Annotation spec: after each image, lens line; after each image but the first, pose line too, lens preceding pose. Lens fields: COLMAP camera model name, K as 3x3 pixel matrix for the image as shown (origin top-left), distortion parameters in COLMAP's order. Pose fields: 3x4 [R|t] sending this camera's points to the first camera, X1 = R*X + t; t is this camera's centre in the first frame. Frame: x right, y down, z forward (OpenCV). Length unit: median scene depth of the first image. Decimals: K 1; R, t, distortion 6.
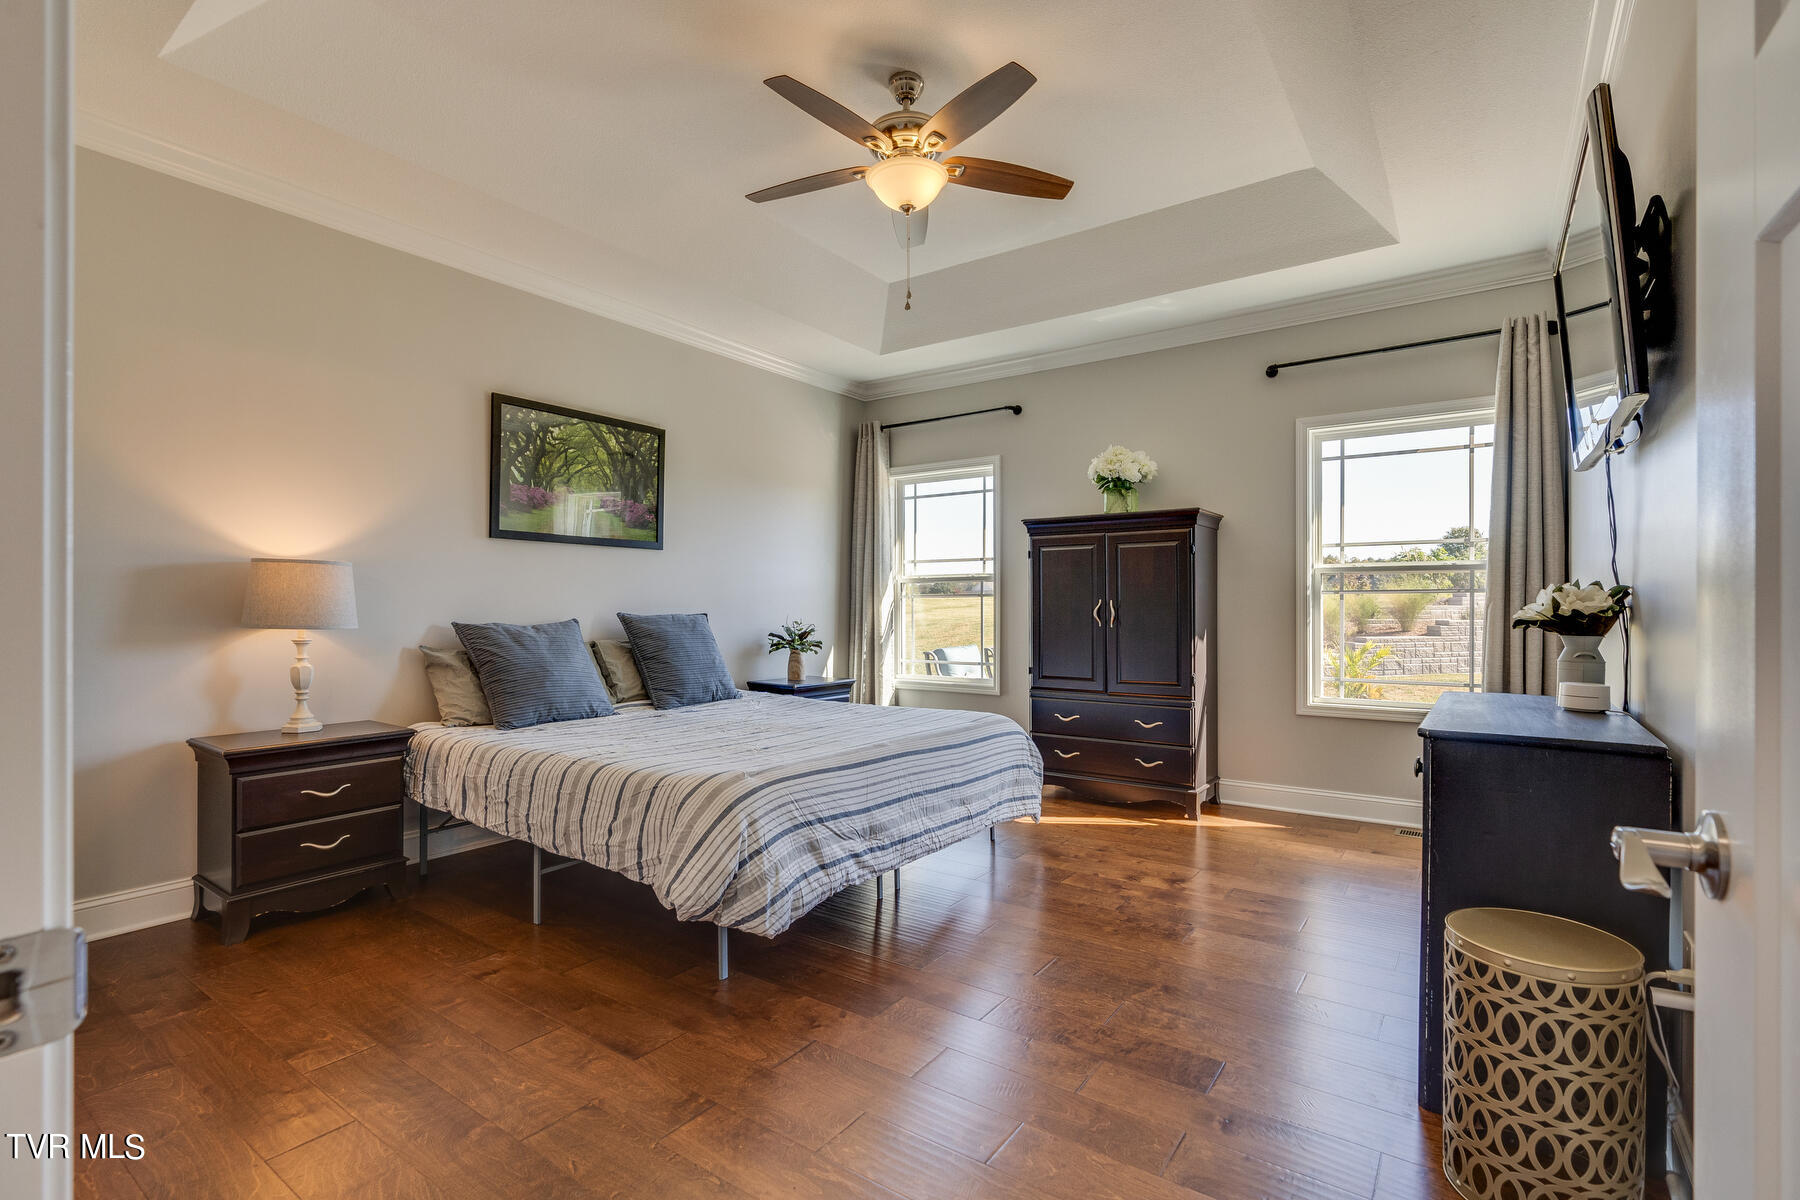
lens RADIAL K [[821.2, 0, 911.7], [0, 821.2, 611.7], [0, 0, 1]] dist [-0.009296, 0.003394]
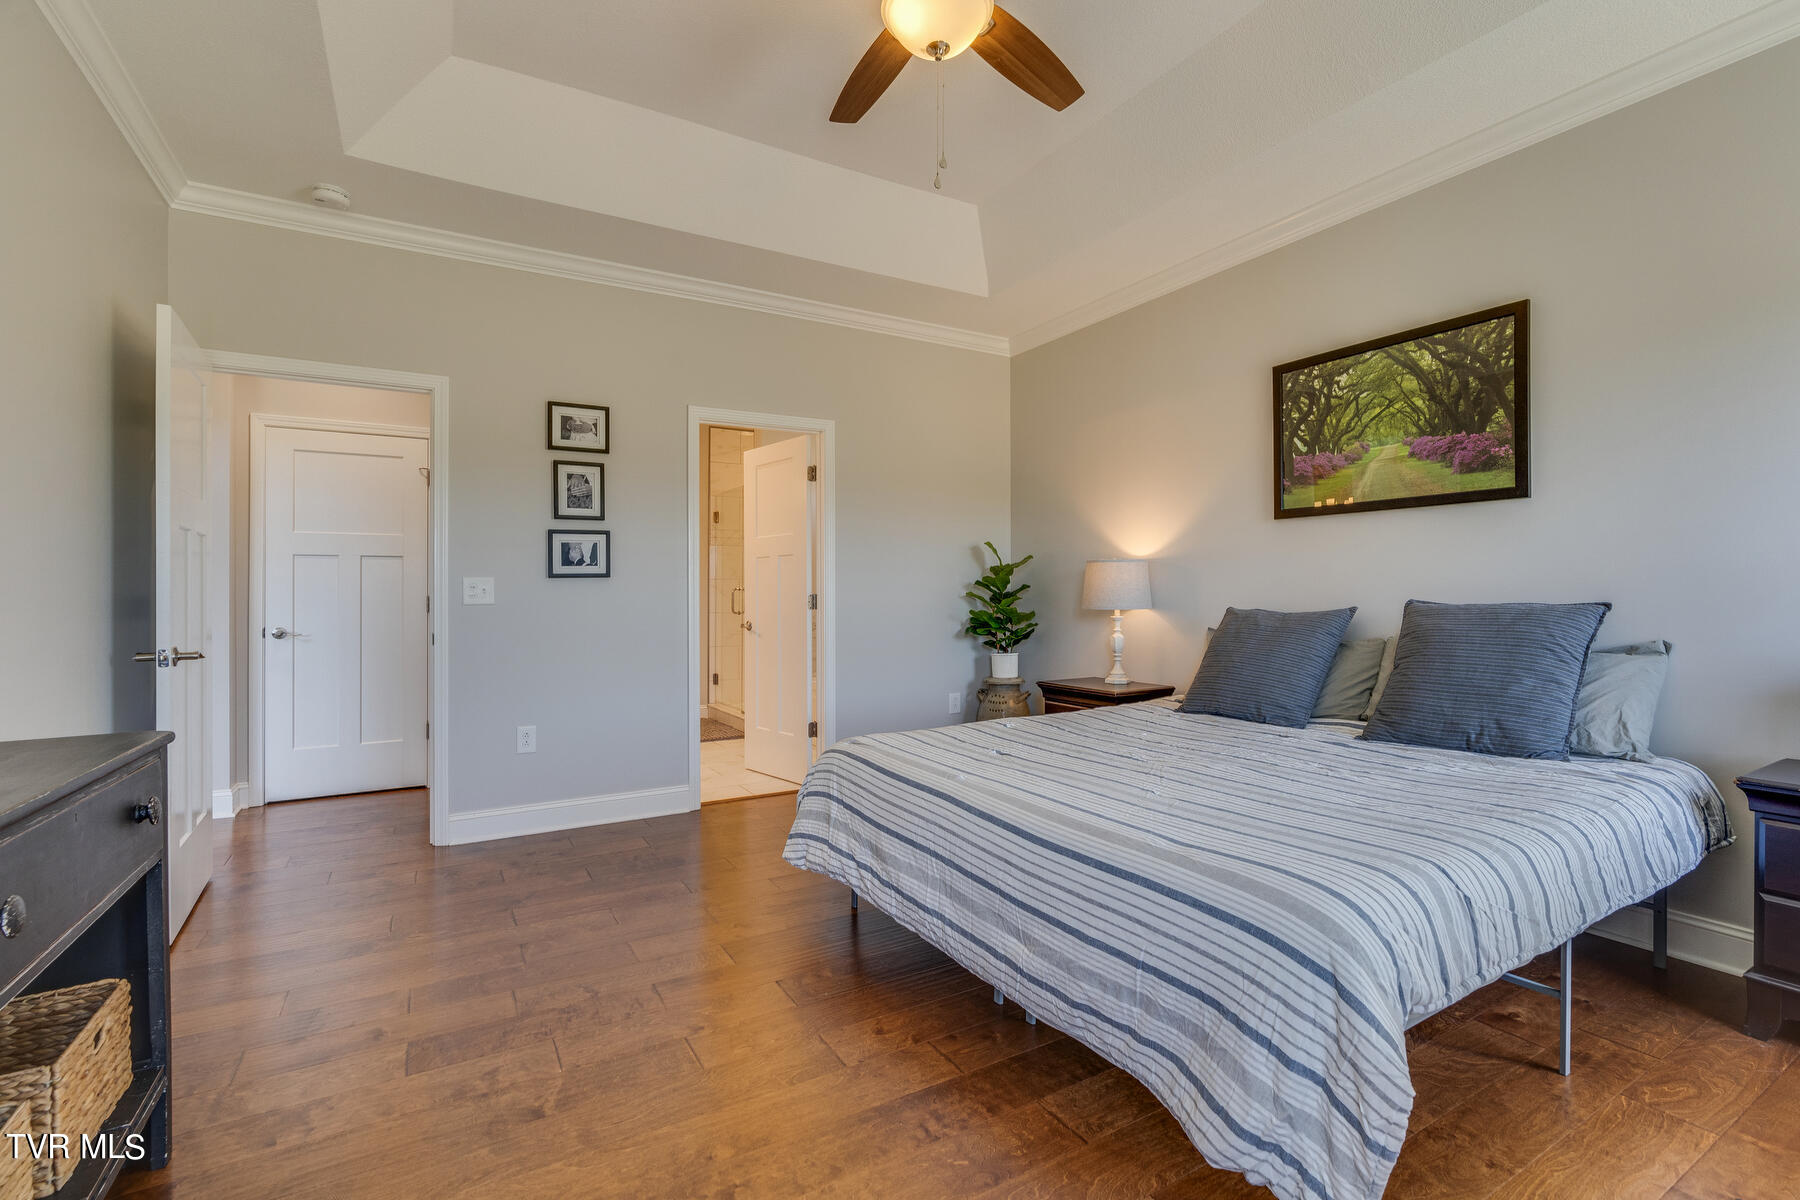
lens RADIAL K [[821.2, 0, 915.6], [0, 821.2, 589.9], [0, 0, 1]] dist [-0.009296, 0.003394]
pose [[-0.406566, -0.002248, -0.913618, 0.511255], [0.000290, 0.999997, -0.002589, -0.005854], [0.913621, -0.001318, -0.406564, 0.974544]]
